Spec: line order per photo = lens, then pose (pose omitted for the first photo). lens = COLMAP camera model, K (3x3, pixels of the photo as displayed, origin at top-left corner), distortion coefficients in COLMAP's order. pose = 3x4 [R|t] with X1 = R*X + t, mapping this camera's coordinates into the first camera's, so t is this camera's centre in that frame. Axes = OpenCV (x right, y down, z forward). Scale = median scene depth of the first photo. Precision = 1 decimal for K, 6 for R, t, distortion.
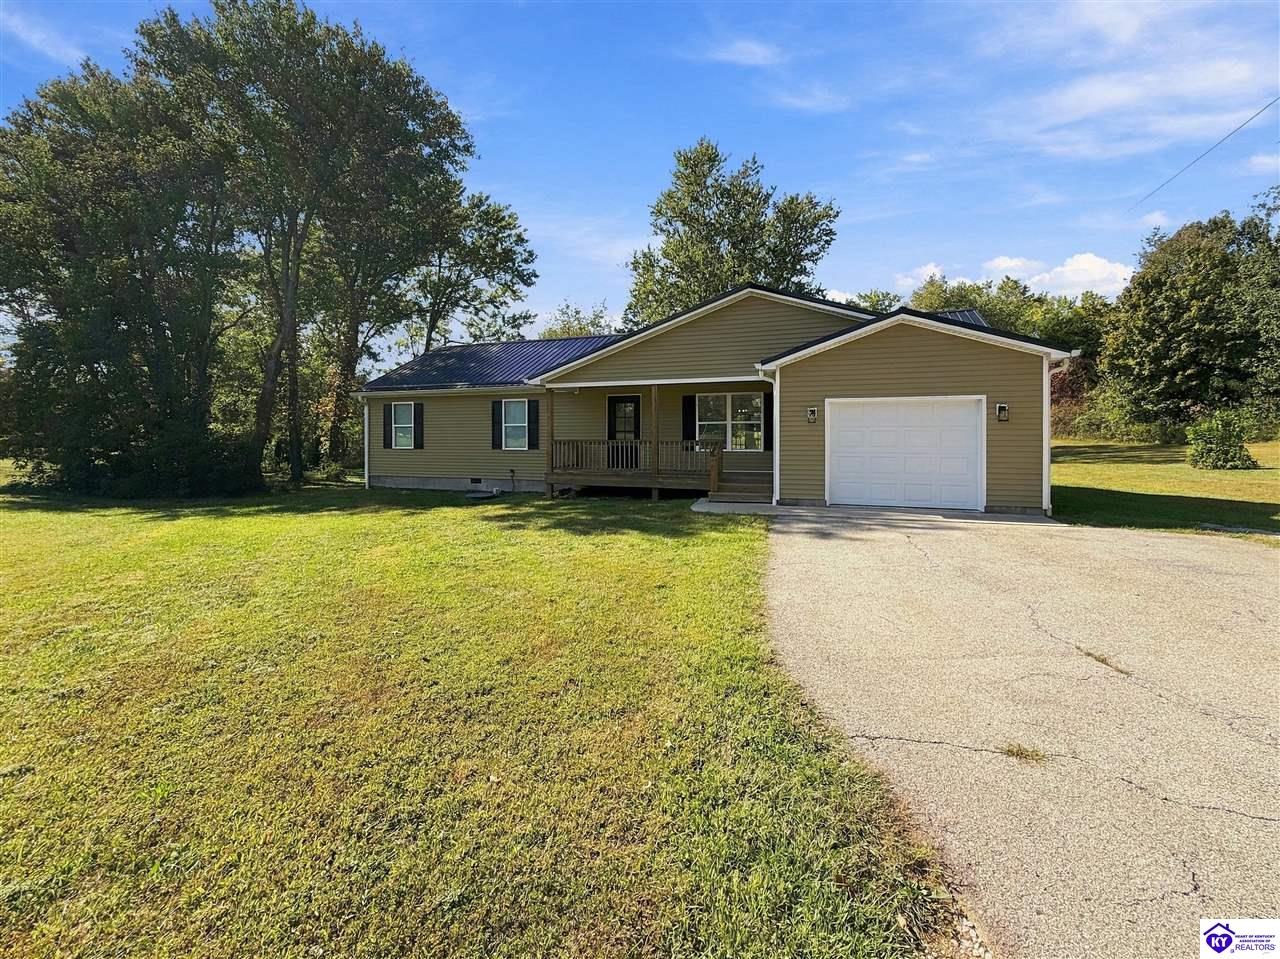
lens RADIAL K [[524.0, 0, 640.4], [0, 524.0, 462.6], [0, 0, 1]] dist [0.000071, 0.000501]
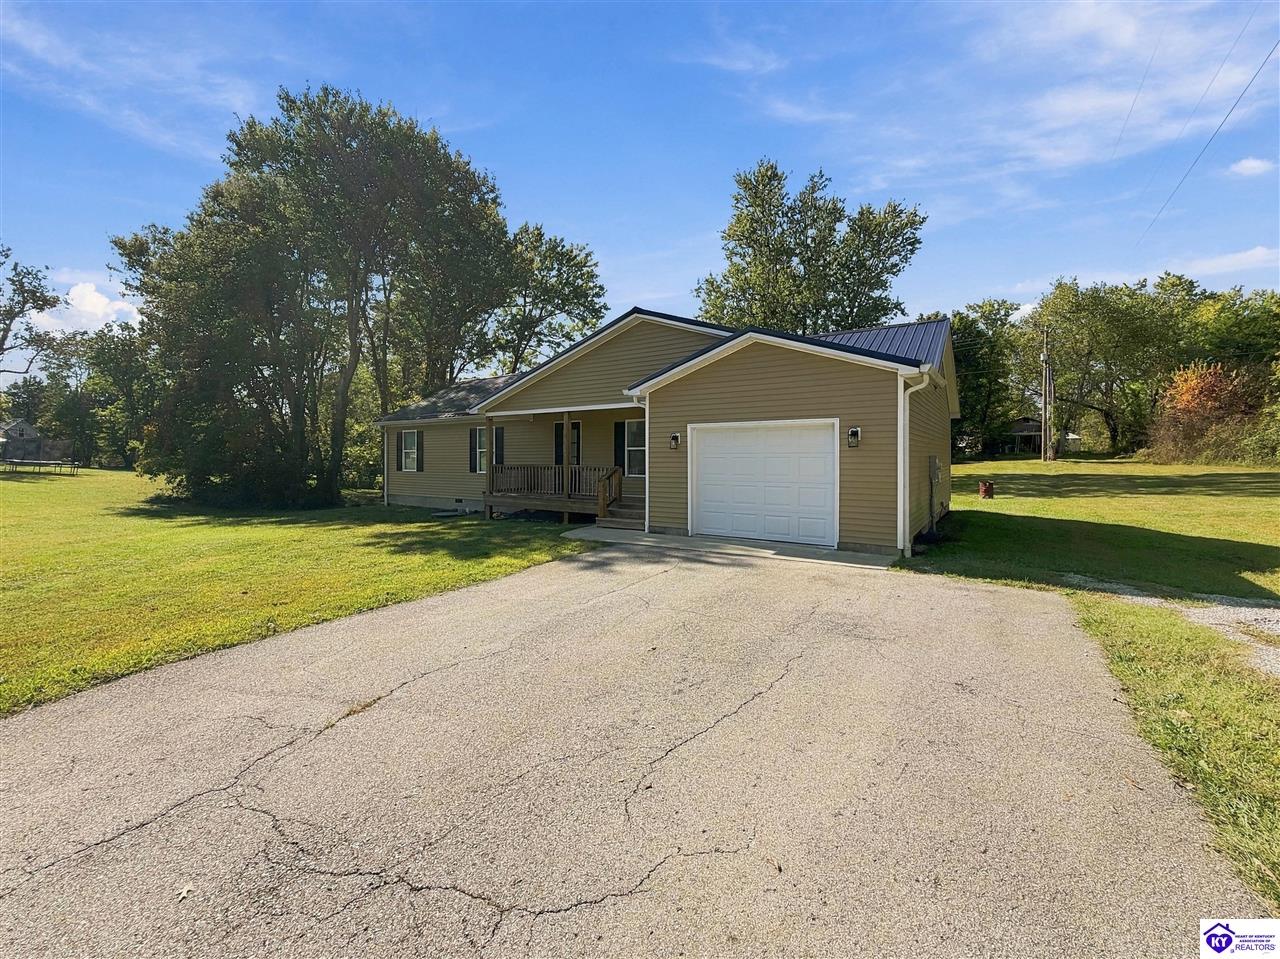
lens RADIAL K [[509.1, 0, 640.0], [0, 509.1, 479.5], [0, 0, 1]] dist [-0.000360, 0.000246]
pose [[0.972759, 0.012099, -0.231503, 0.251517], [-0.014356, 0.999864, -0.008067, -0.006053], [0.231374, 0.011171, 0.972801, 0.036722]]
